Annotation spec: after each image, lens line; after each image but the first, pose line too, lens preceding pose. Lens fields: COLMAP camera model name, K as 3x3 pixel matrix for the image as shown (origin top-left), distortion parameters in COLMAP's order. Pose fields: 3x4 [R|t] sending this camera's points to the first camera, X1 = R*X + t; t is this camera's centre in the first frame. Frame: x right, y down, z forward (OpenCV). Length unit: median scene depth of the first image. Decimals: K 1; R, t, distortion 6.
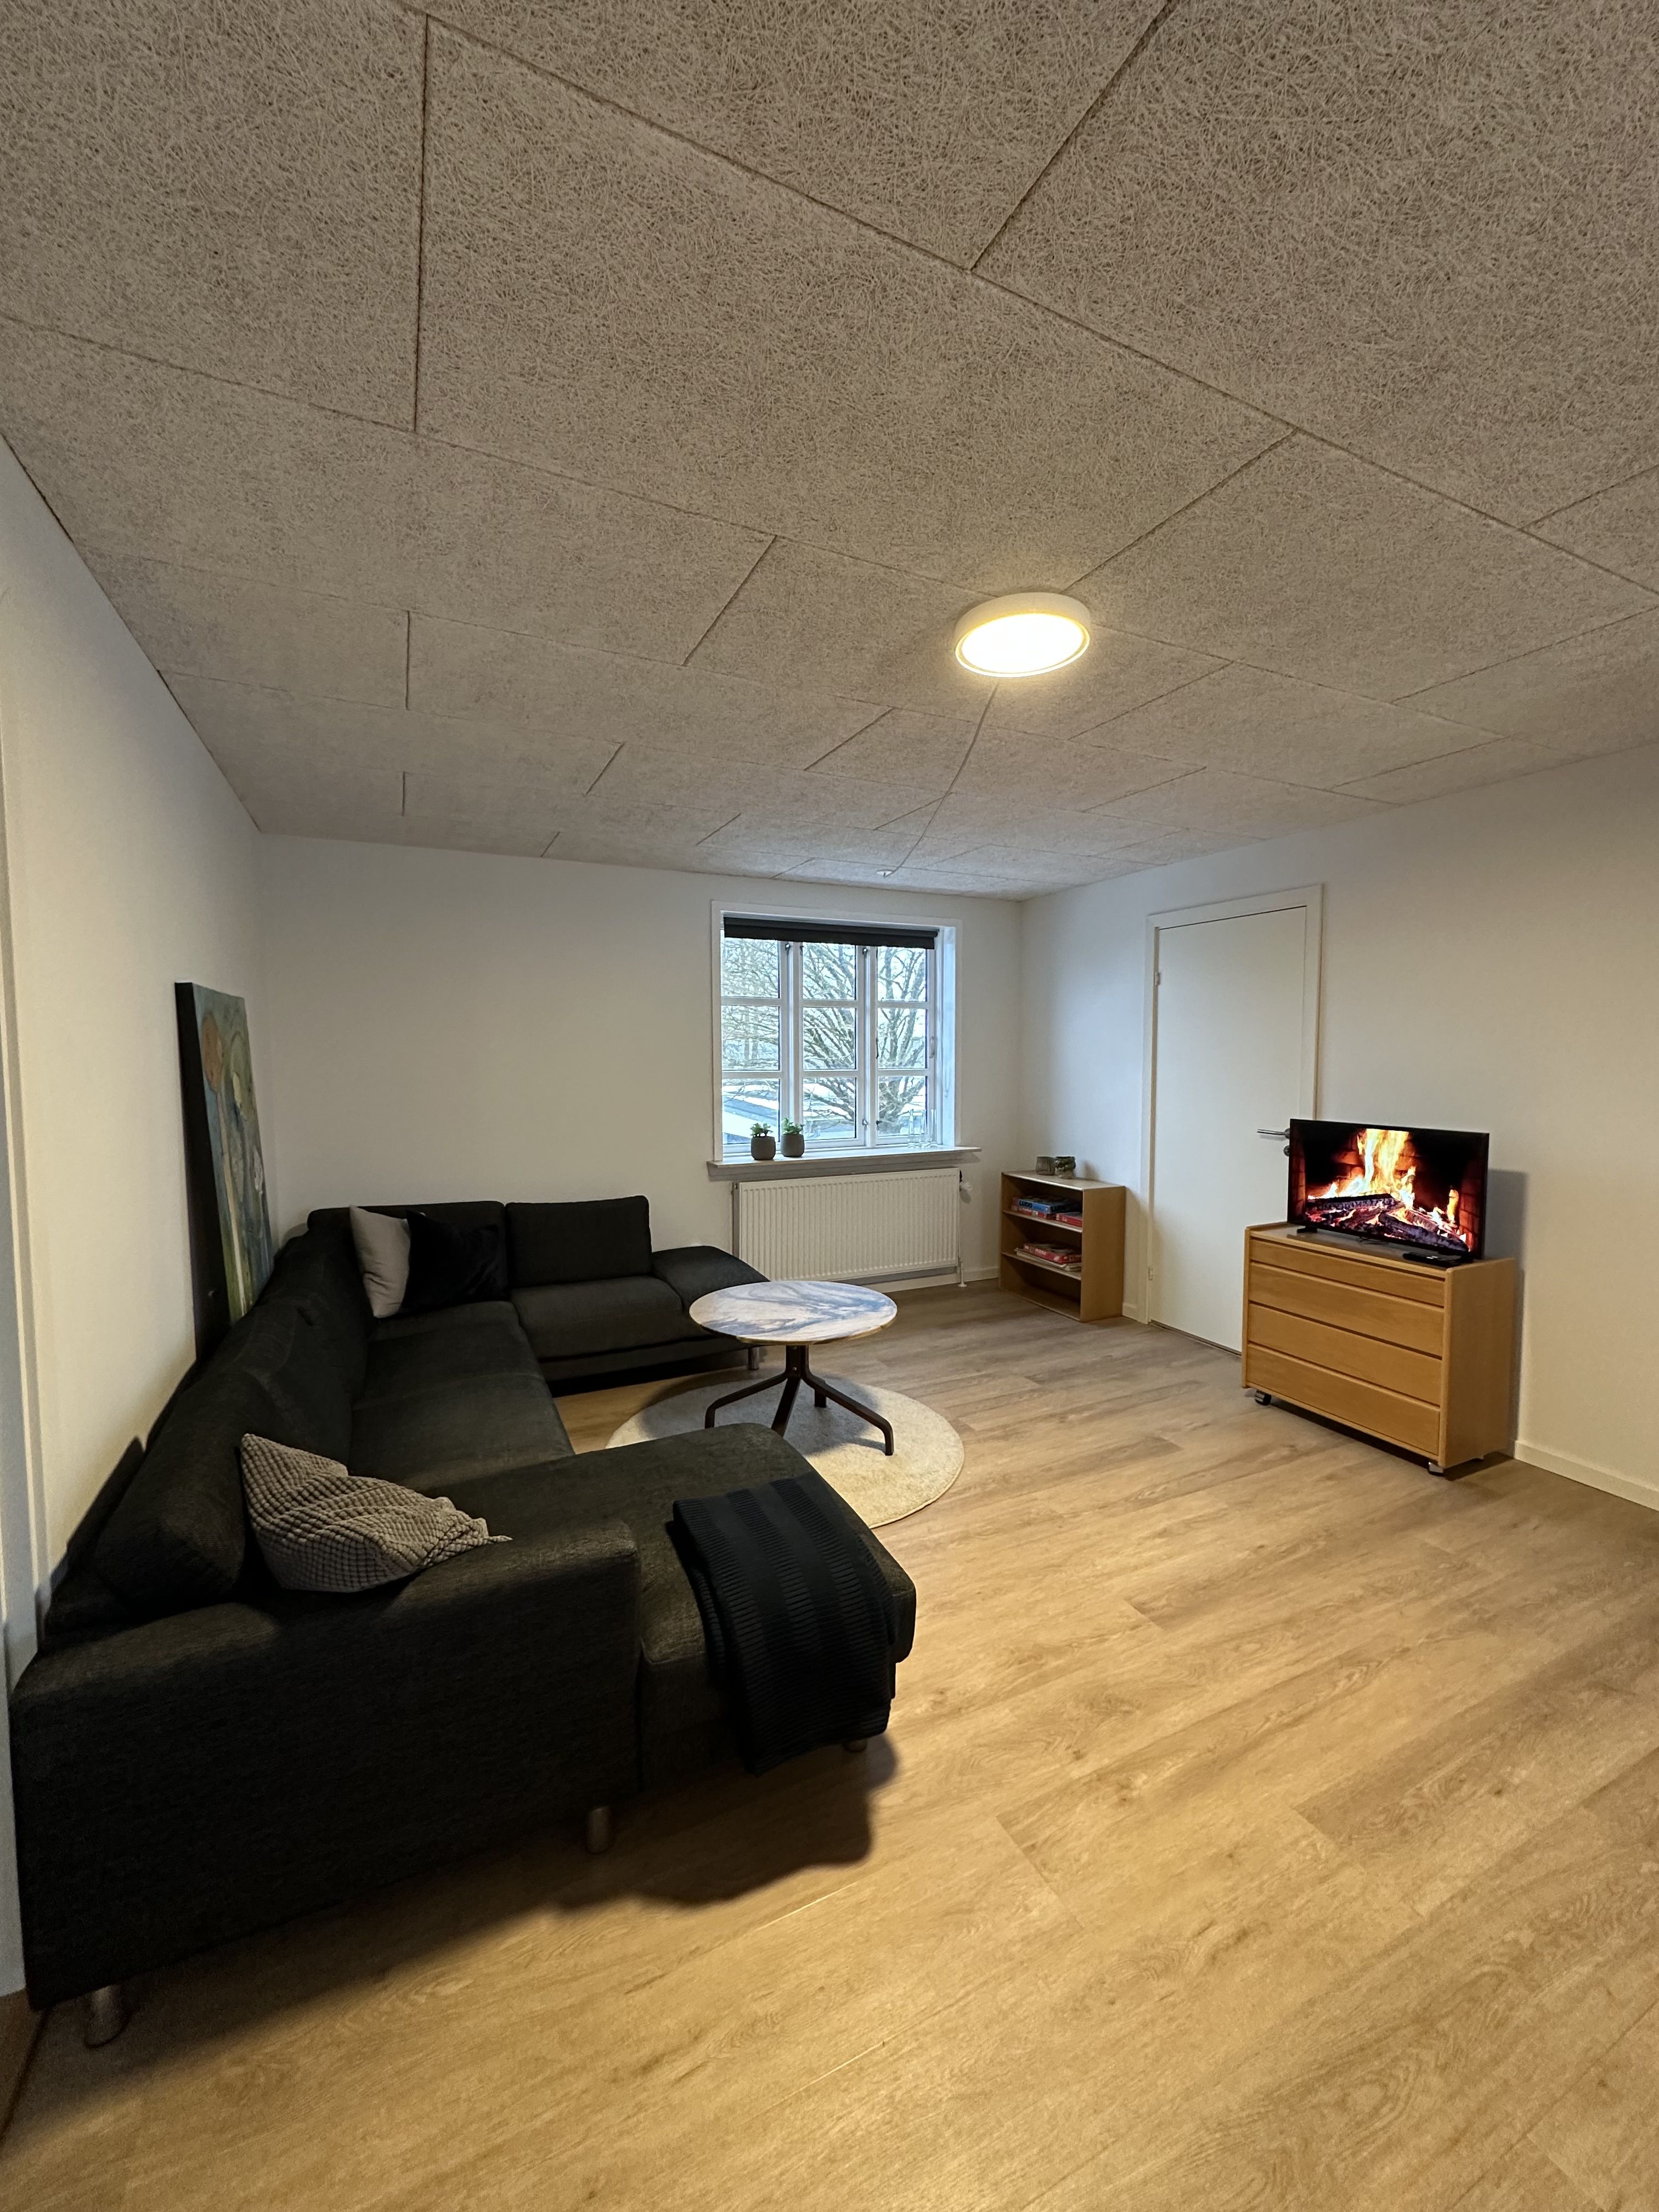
lens RADIAL K [[869.9, 0, 826.3], [0, 869.9, 1100.1], [0, 0, 1]] dist [-0.001014, -0.000061]
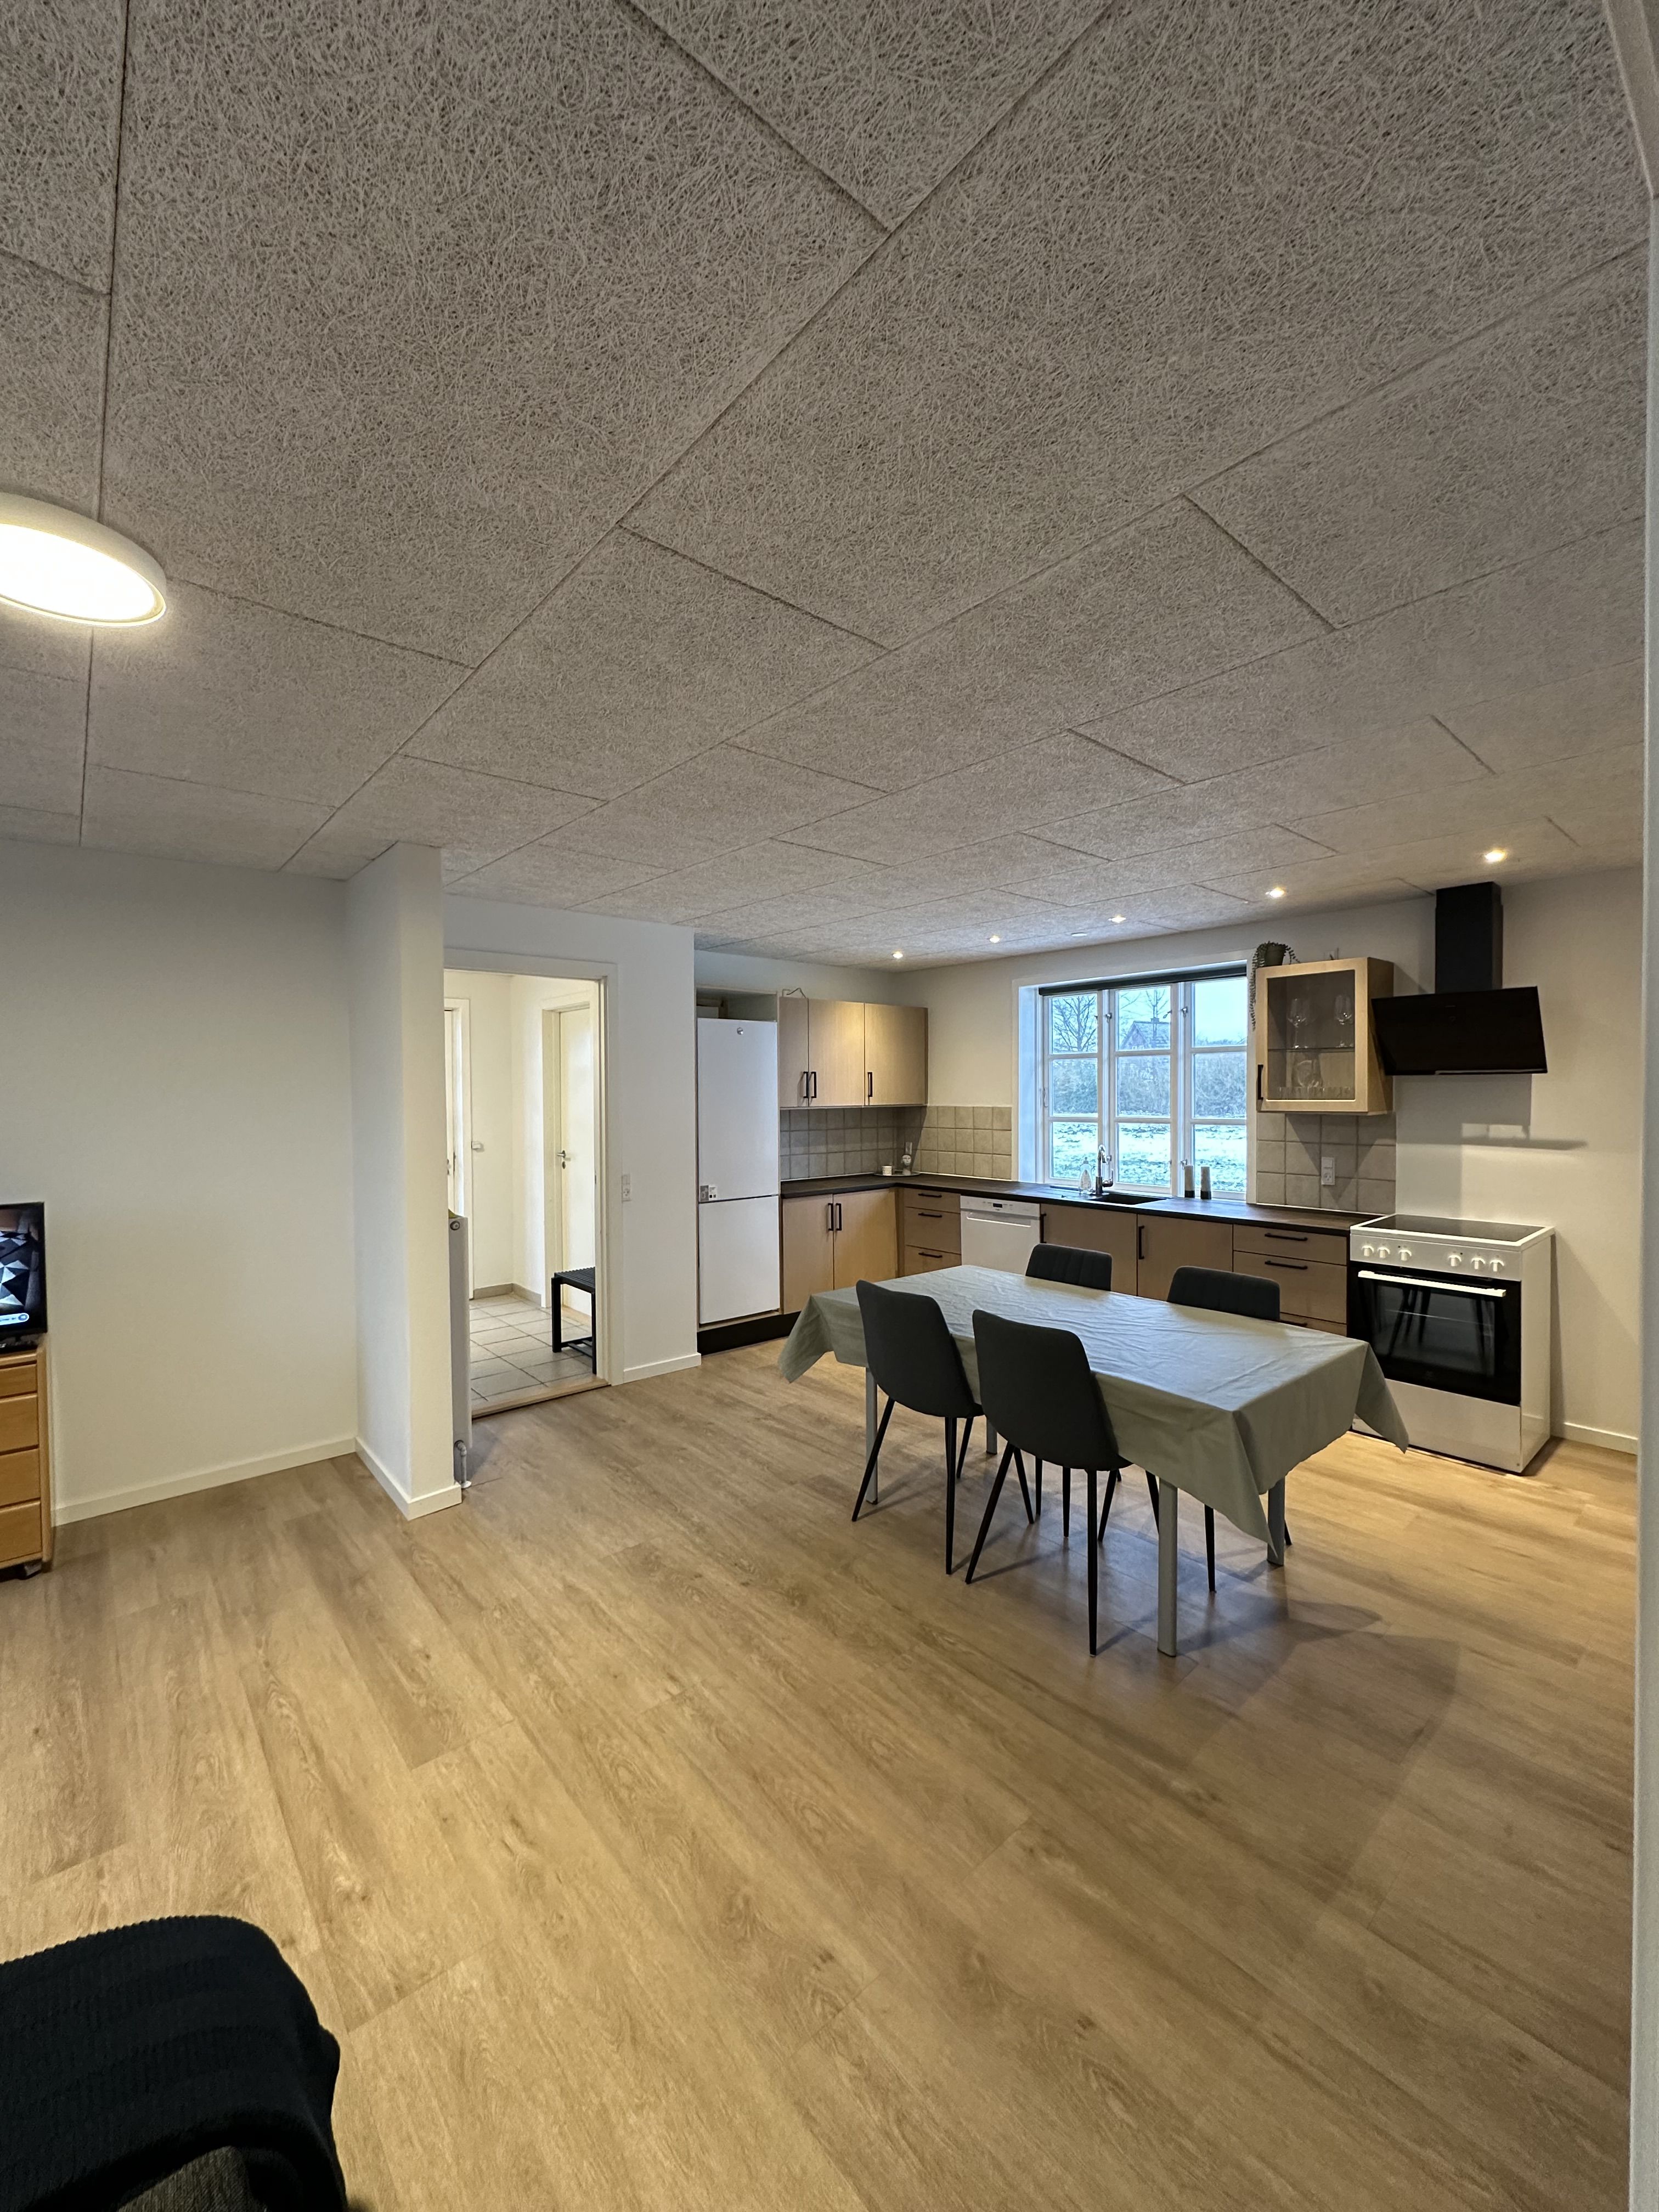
lens RADIAL K [[869.9, 0, 830.1], [0, 869.9, 1106.8], [0, 0, 1]] dist [-0.001014, -0.000061]
pose [[-0.252992, -0.014503, 0.967360, -0.619158], [0.066164, 0.997287, 0.032255, -0.061473], [-0.965203, 0.072165, -0.251346, 0.589865]]
